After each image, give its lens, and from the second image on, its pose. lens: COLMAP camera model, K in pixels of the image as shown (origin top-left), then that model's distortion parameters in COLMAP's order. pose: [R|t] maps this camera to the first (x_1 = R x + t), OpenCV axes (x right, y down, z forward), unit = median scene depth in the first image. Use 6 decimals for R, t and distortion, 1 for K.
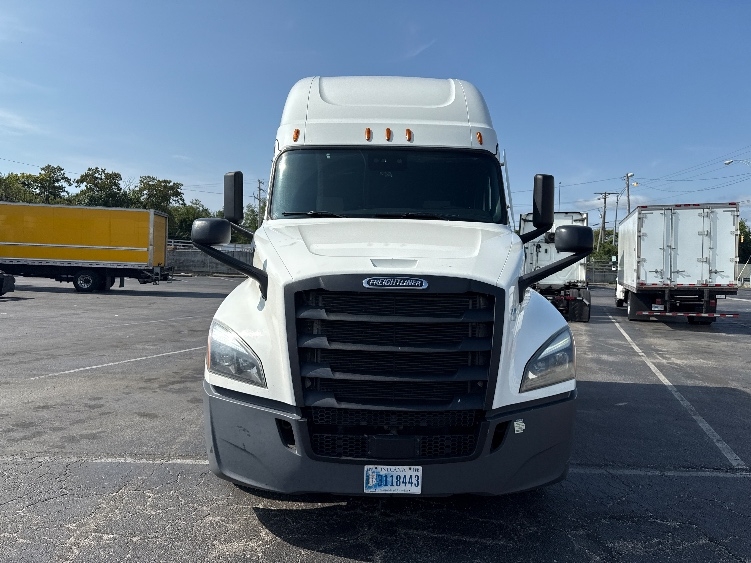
lens RADIAL K [[526.4, 0, 375.5], [0, 526.4, 281.5], [0, 0, 1]] dist [0.009143, 0.000636]
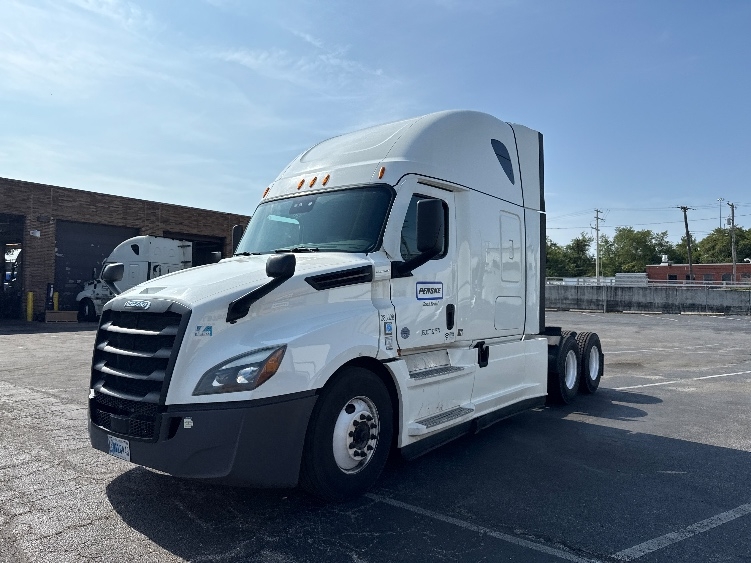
lens RADIAL K [[526.4, 0, 375.5], [0, 526.4, 281.5], [0, 0, 1]] dist [0.009143, 0.000636]
pose [[0.802134, -0.024731, -0.596632, 1.319007], [-0.013587, 0.998127, -0.059641, 0.015292], [0.596989, 0.055947, 0.800296, 0.260067]]
